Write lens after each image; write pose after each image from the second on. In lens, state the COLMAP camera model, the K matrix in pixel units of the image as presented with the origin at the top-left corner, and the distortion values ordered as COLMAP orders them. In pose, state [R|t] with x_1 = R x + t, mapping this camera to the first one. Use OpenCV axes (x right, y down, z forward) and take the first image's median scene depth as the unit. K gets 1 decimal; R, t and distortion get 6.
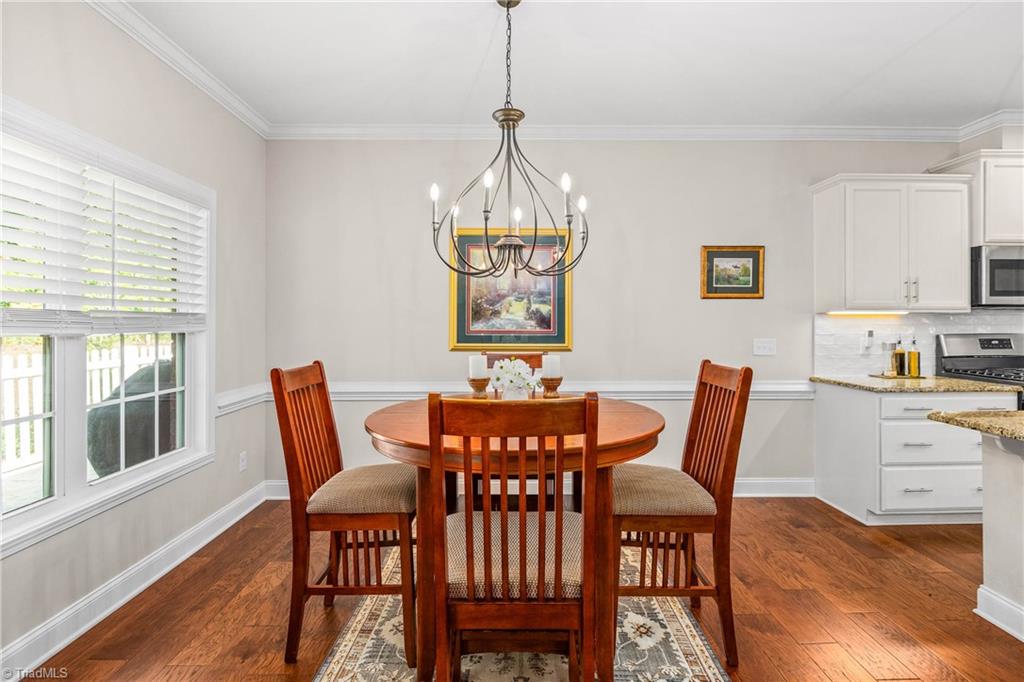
lens RADIAL K [[484.0, 0, 511.6], [0, 484.0, 328.6], [0, 0, 1]] dist [-0.003229, -0.000544]
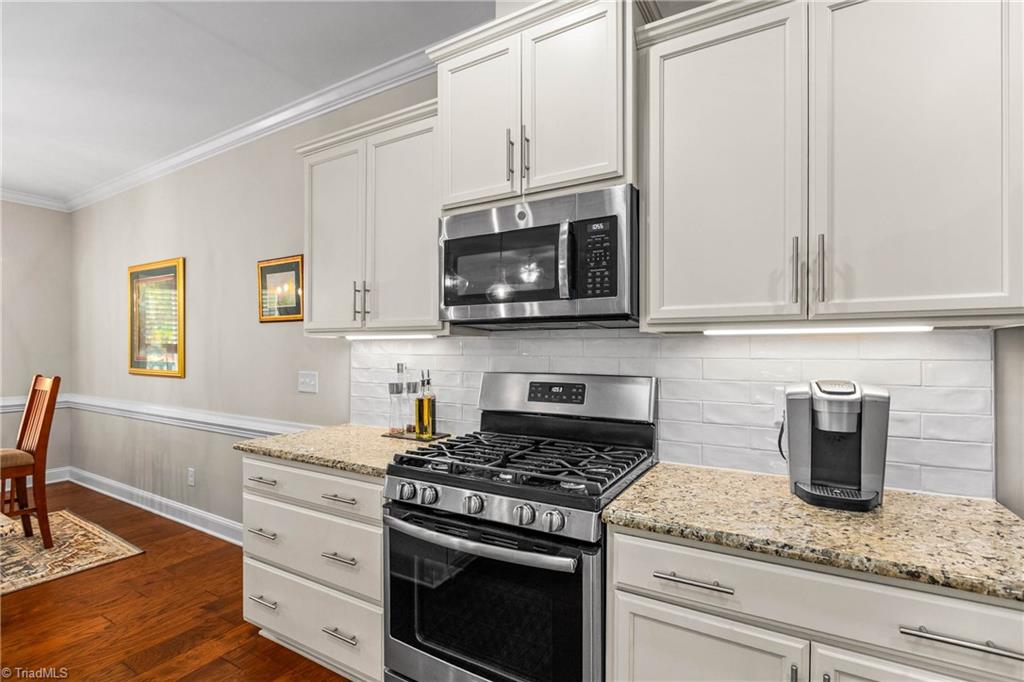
lens RADIAL K [[469.9, 0, 512.0], [0, 469.9, 341.0], [0, 0, 1]] dist [-0.003065, -0.000717]
pose [[0.843774, -0.008925, -0.536624, 1.236106], [-0.007917, 0.999546, -0.029073, -0.009528], [0.536640, 0.028780, 0.843321, 0.538234]]
